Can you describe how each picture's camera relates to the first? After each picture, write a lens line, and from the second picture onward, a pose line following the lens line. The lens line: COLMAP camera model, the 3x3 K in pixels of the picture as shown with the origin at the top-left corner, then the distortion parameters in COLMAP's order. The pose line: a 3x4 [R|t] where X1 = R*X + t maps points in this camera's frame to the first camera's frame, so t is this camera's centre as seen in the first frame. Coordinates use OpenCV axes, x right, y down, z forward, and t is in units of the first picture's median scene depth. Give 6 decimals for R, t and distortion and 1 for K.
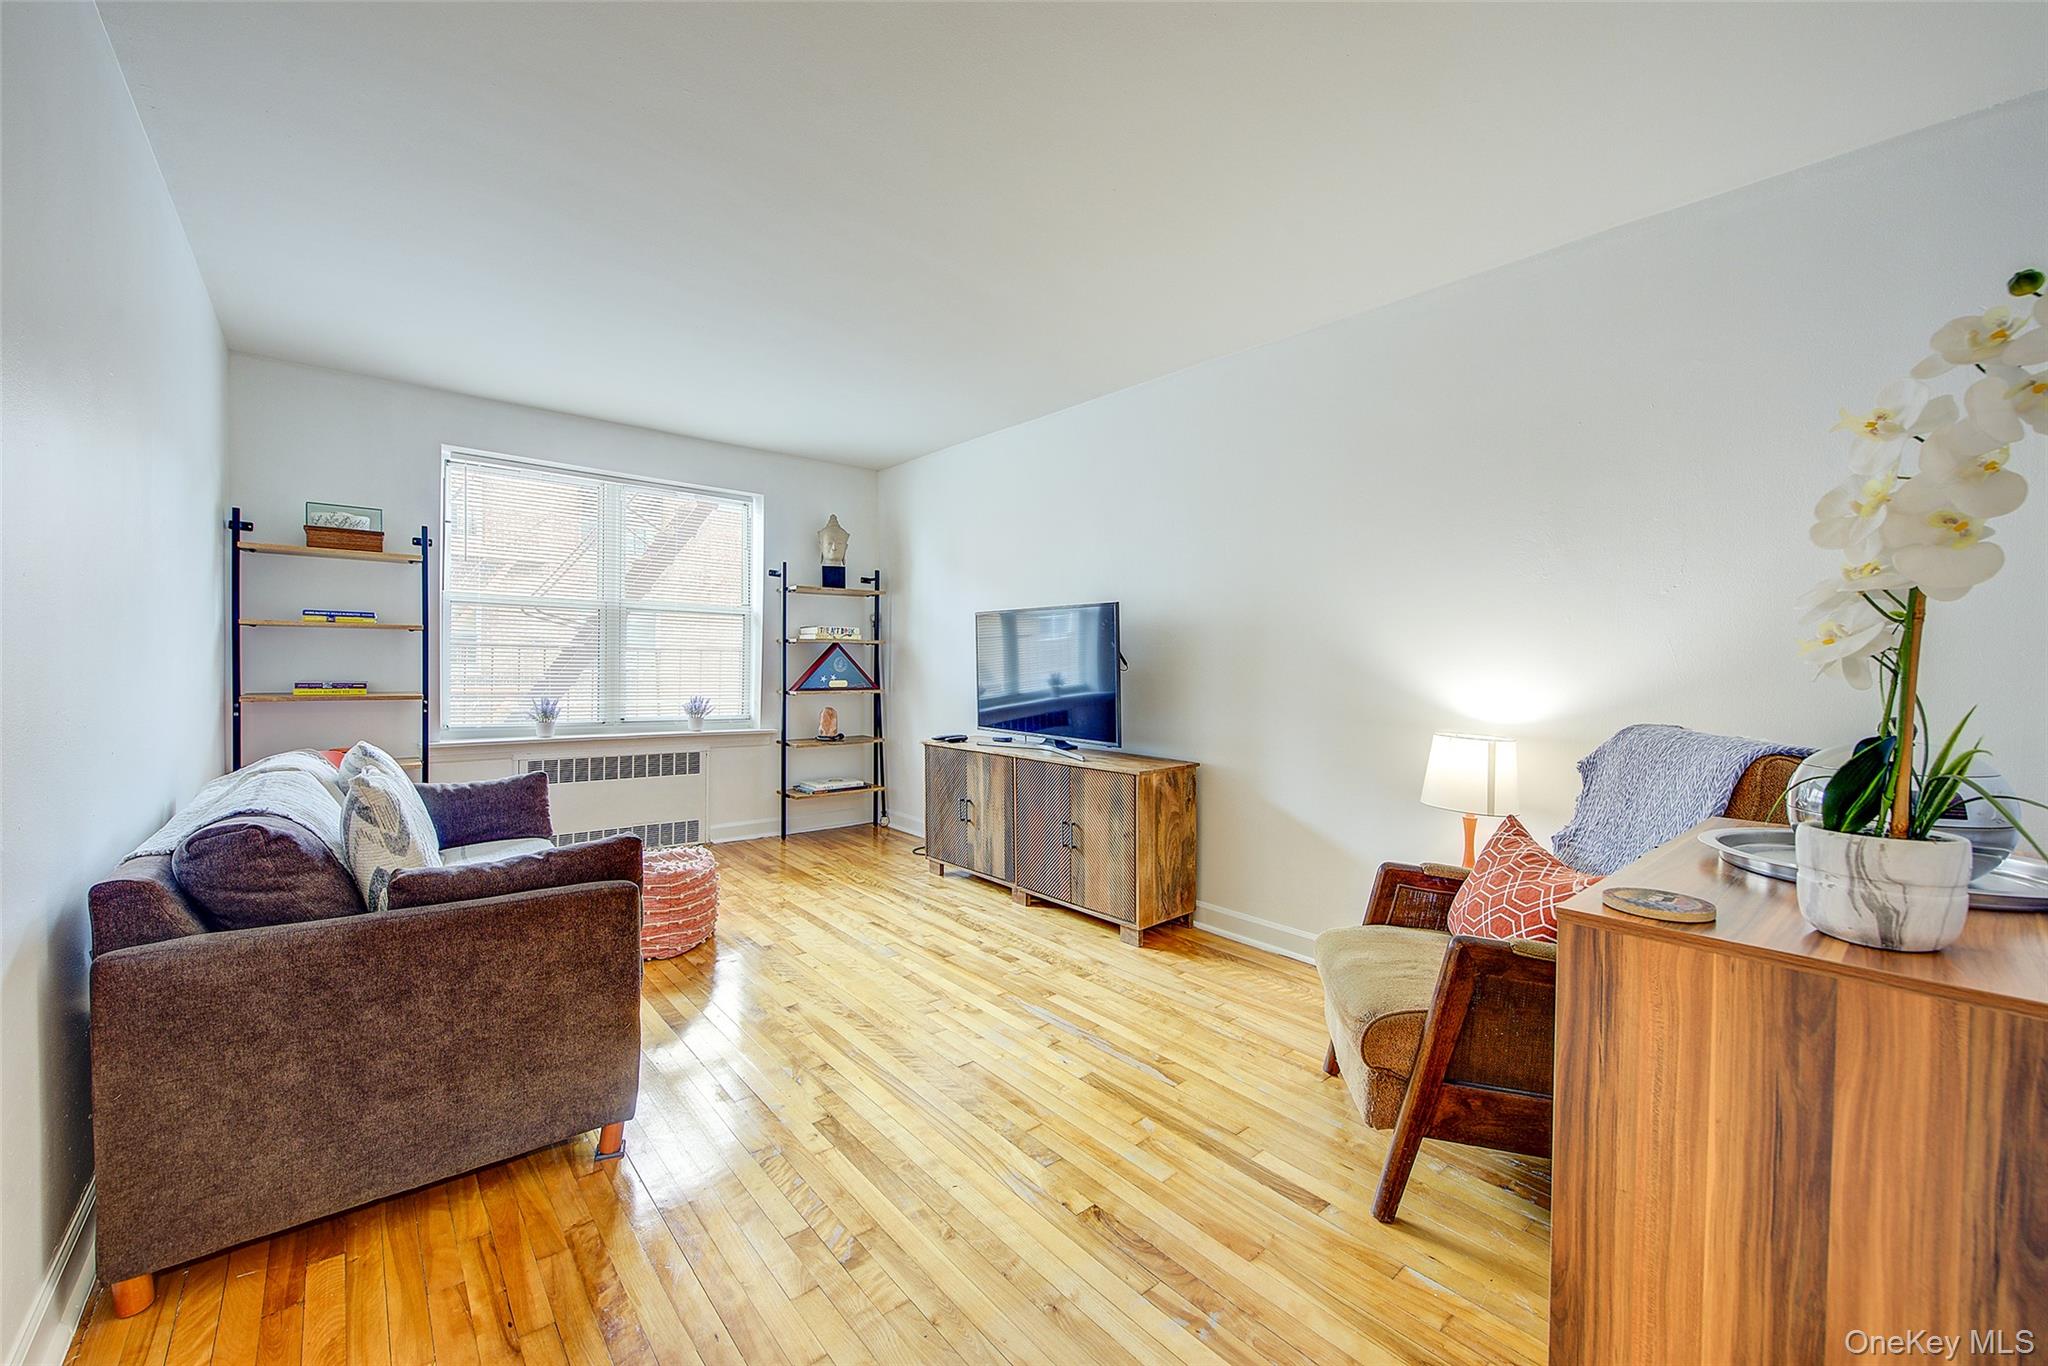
lens RADIAL K [[801.1, 0, 1032.3], [0, 801.1, 678.1], [0, 0, 1]] dist [-0.006676, -0.000281]
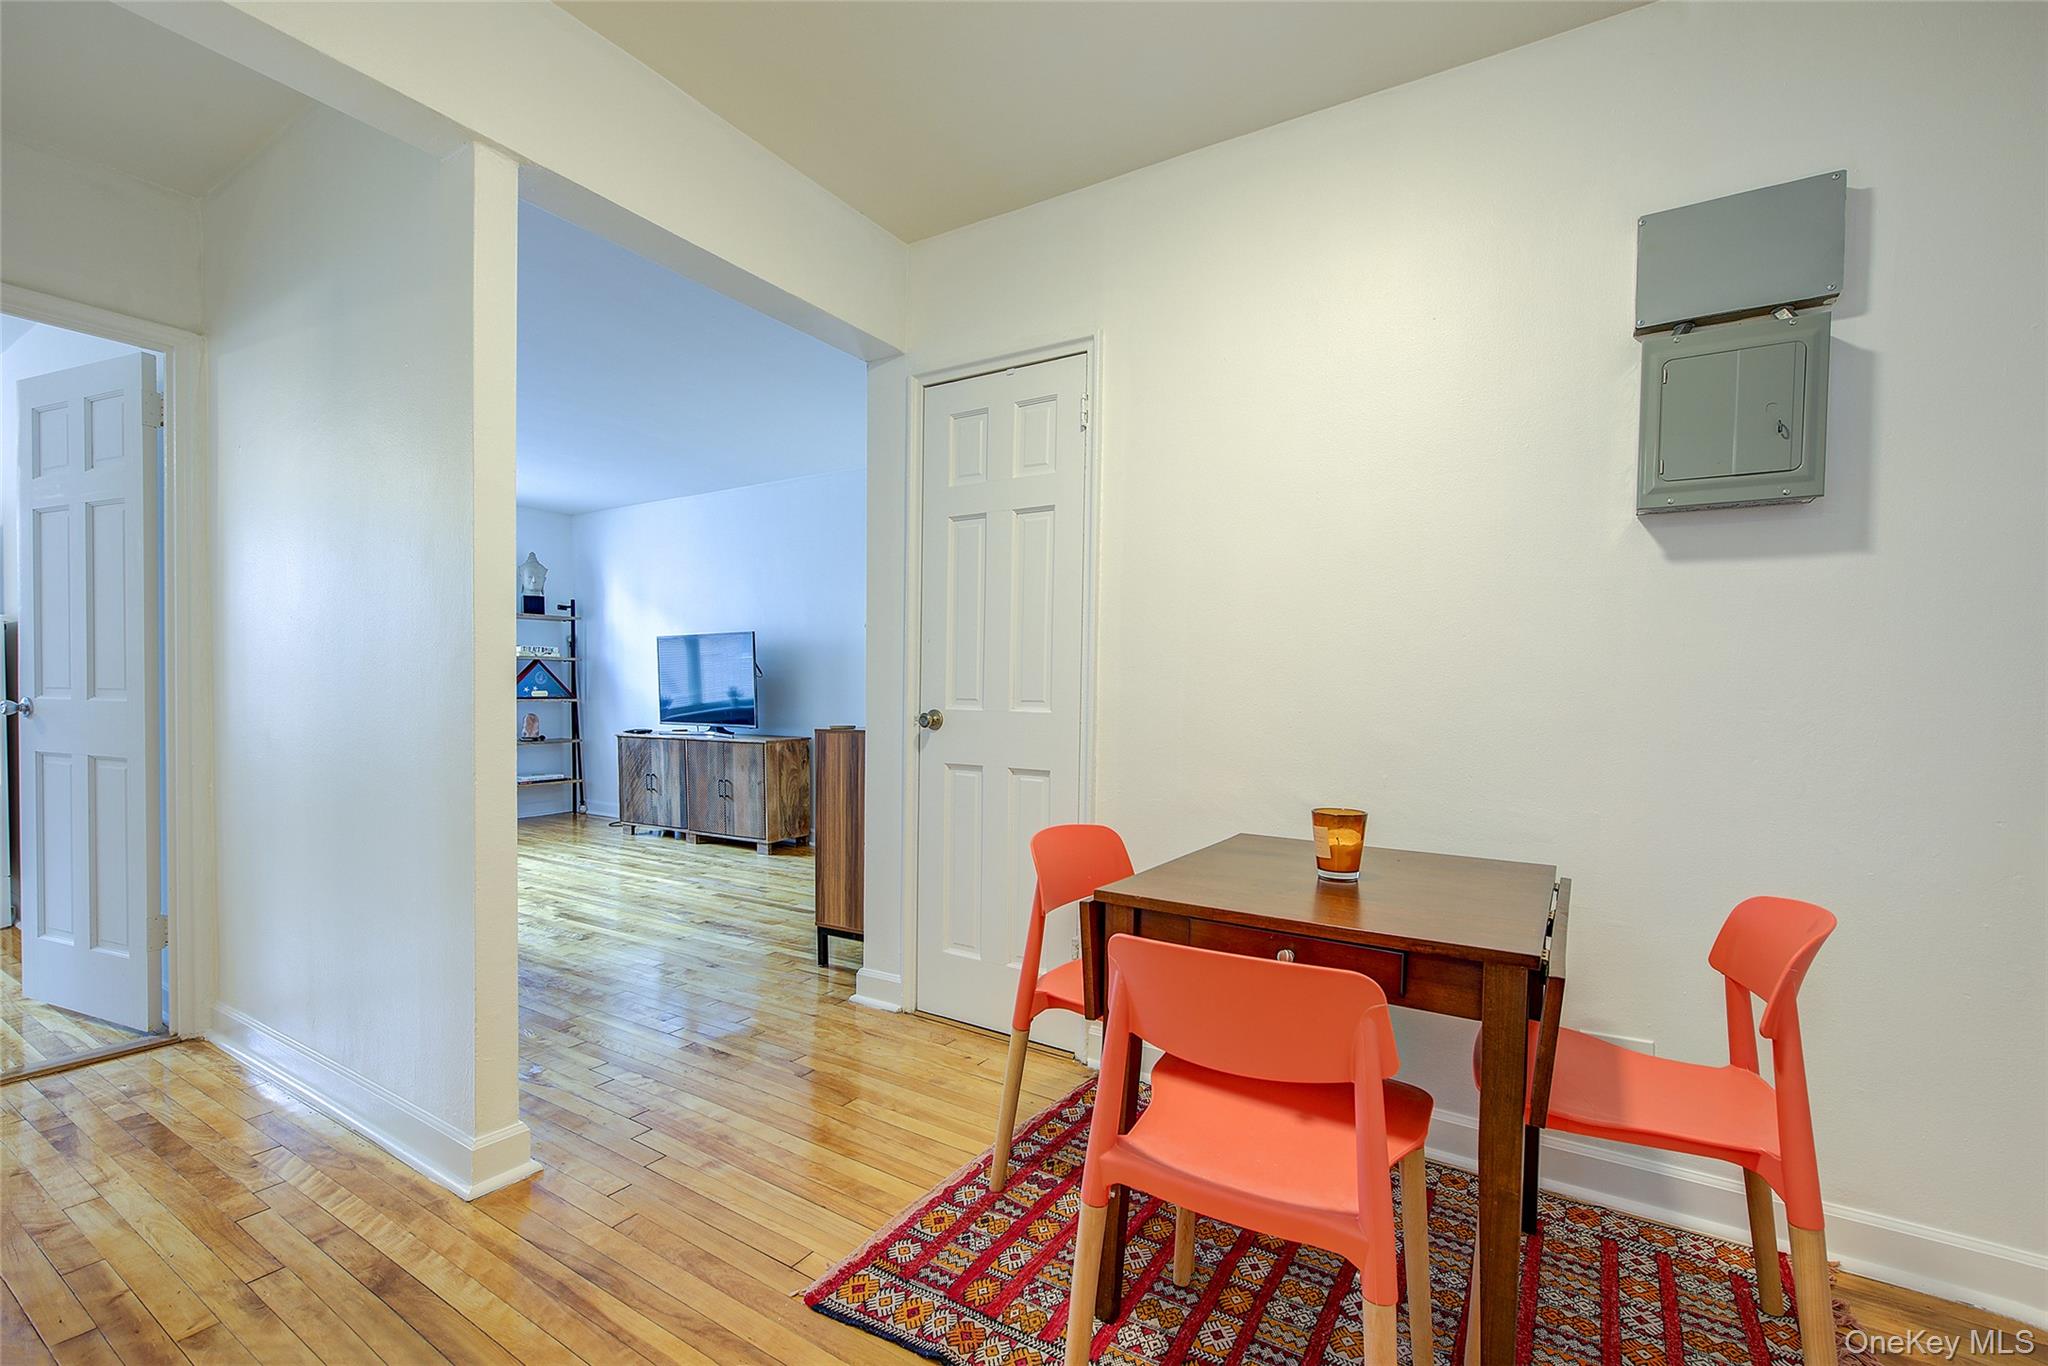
lens RADIAL K [[889.1, 0, 1009.0], [0, 889.1, 719.4], [0, 0, 1]] dist [-0.001262, -0.000177]
pose [[0.960961, -0.012782, 0.276389, 0.079882], [0.008803, 0.999839, 0.015631, 0.037533], [-0.276544, -0.012588, 0.960919, -0.578913]]
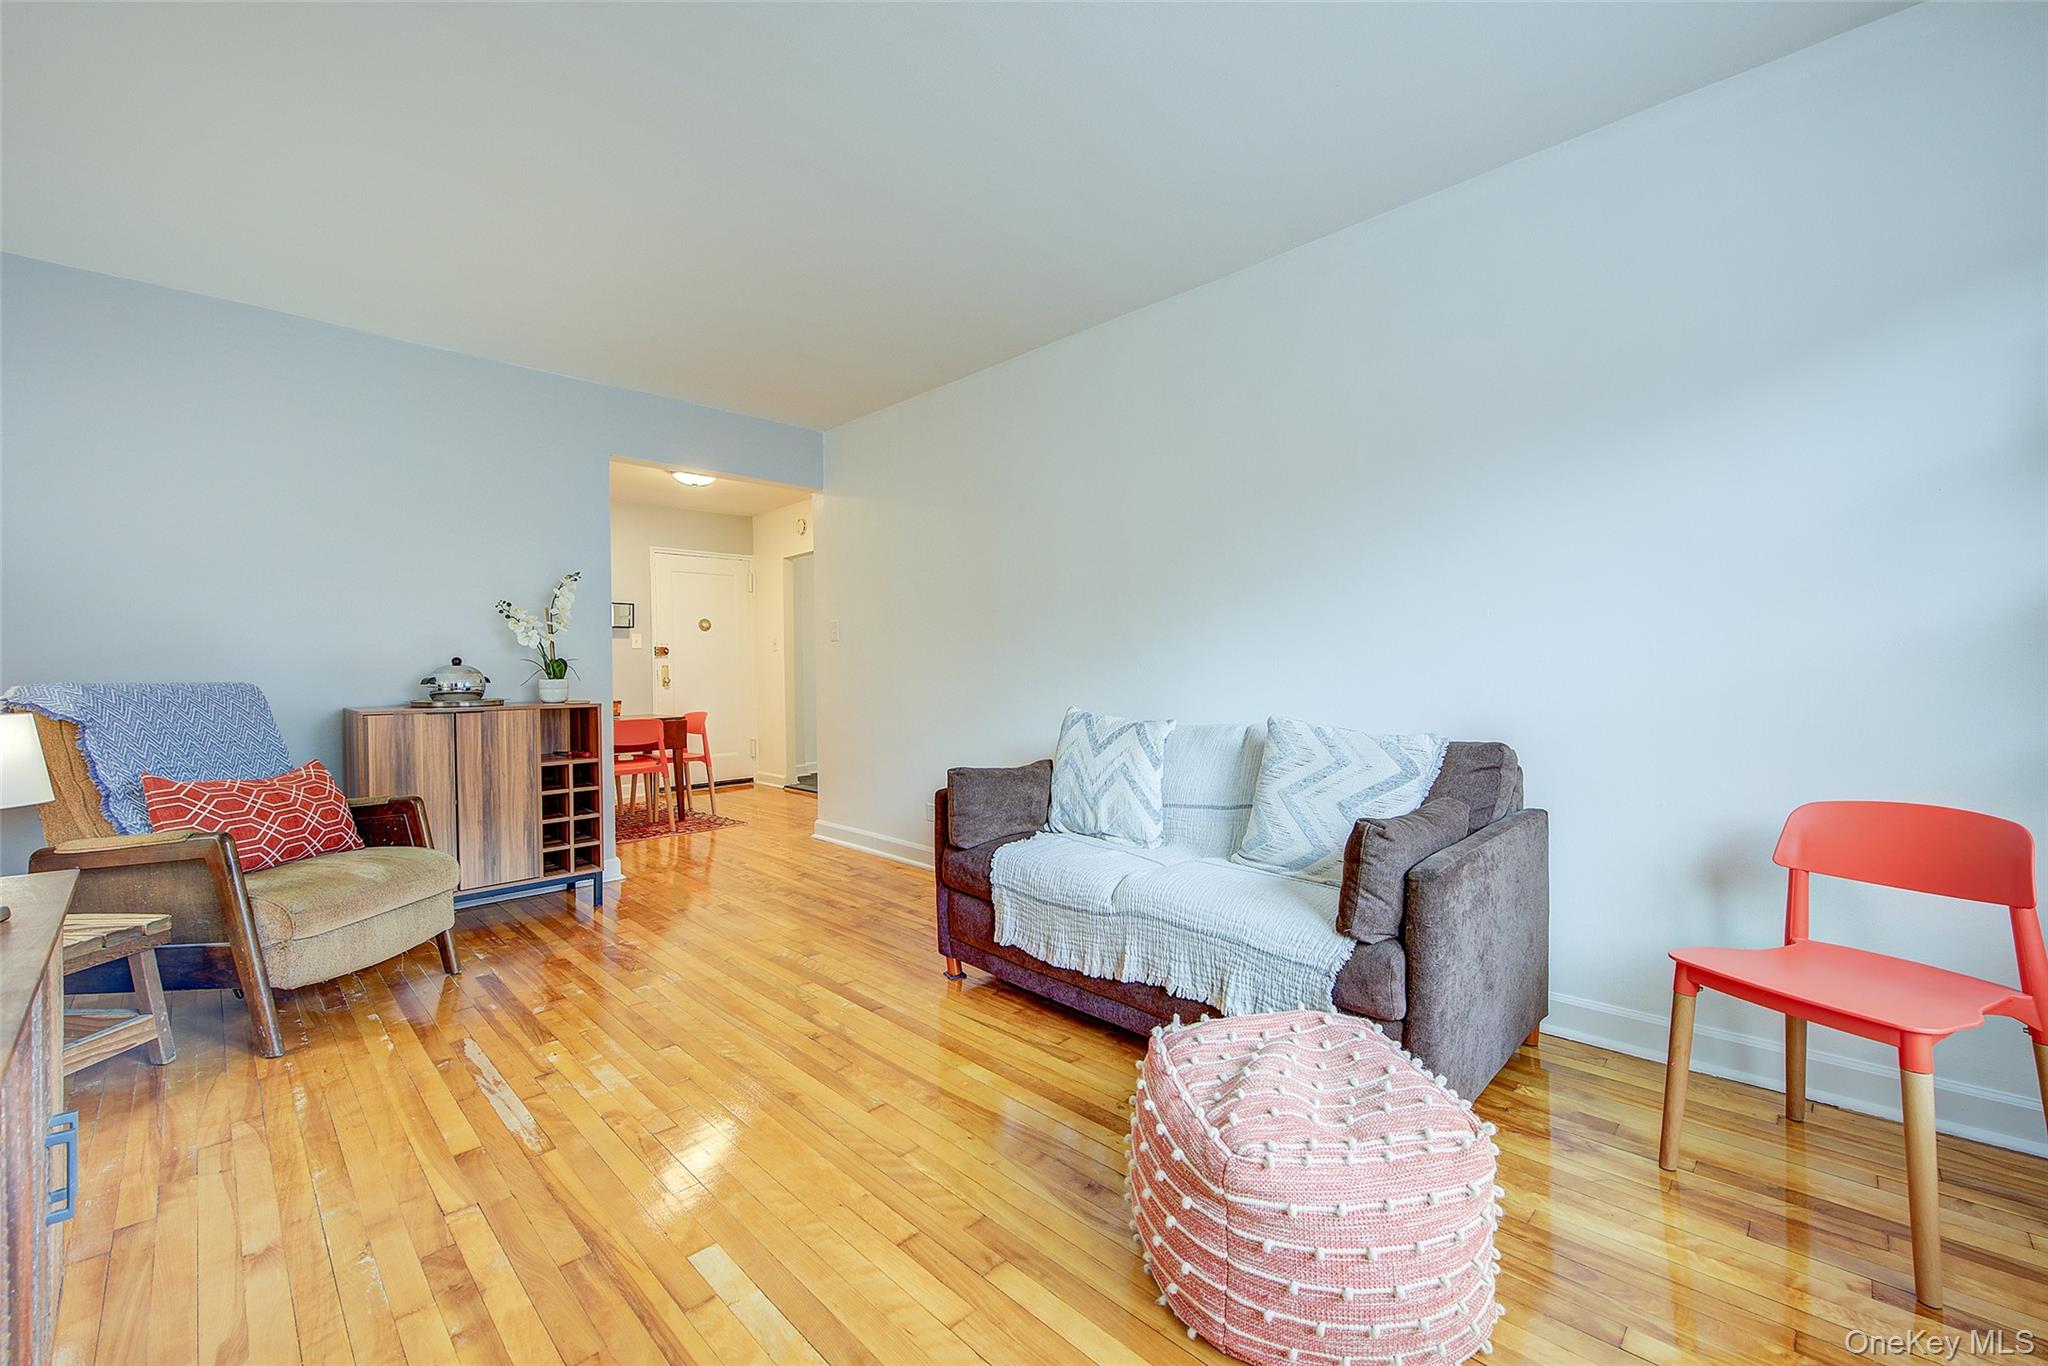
lens RADIAL K [[835.3, 0, 1036.2], [0, 835.3, 695.1], [0, 0, 1]] dist [-0.002098, -0.000479]
pose [[-0.996212, -0.001879, -0.086933, -0.231814], [-0.006343, 0.998673, 0.051101, 0.002508], [0.086722, 0.051459, -0.994903, 1.064294]]
